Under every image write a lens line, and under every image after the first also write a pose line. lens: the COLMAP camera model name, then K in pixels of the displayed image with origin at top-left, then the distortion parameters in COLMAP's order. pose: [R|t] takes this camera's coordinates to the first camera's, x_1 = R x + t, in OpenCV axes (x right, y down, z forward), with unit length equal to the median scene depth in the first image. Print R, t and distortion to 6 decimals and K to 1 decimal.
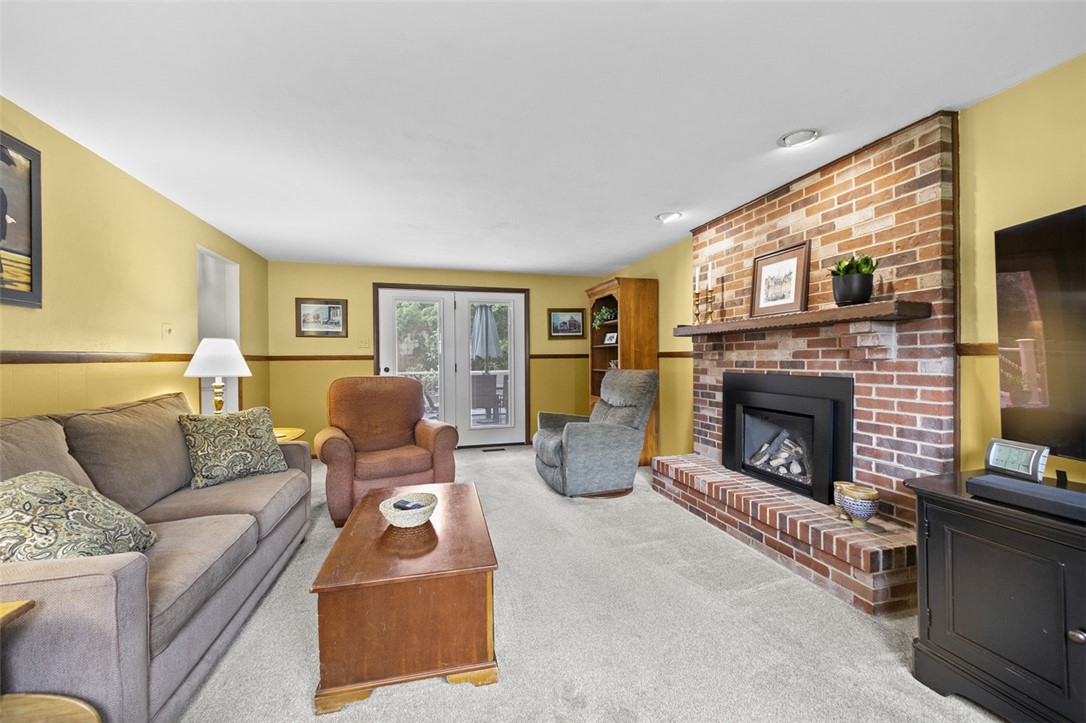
lens RADIAL K [[420.7, 0, 540.5], [0, 420.7, 361.2], [0, 0, 1]] dist [0.000145, 0.000942]
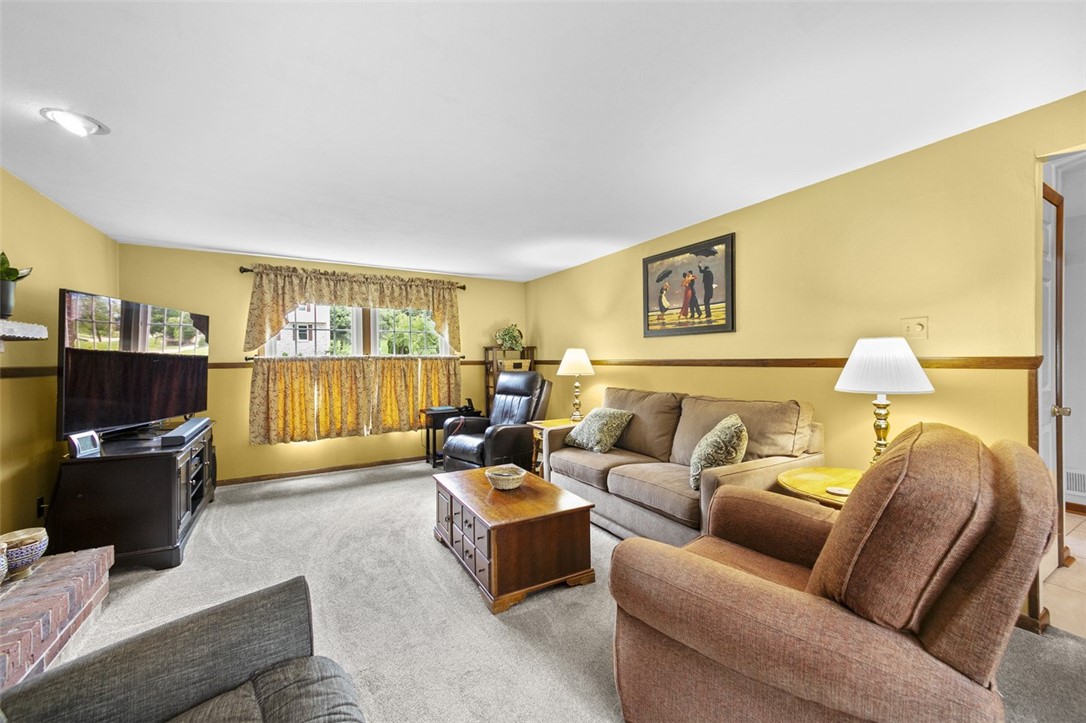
lens RADIAL K [[420.7, 0, 544.8], [0, 420.7, 359.7], [0, 0, 1]] dist [0.000145, 0.000942]
pose [[-0.968835, 0.004885, -0.247657, -0.085006], [0.006265, 0.999969, -0.004786, -0.014201], [0.247626, -0.006189, -0.968836, 1.627460]]
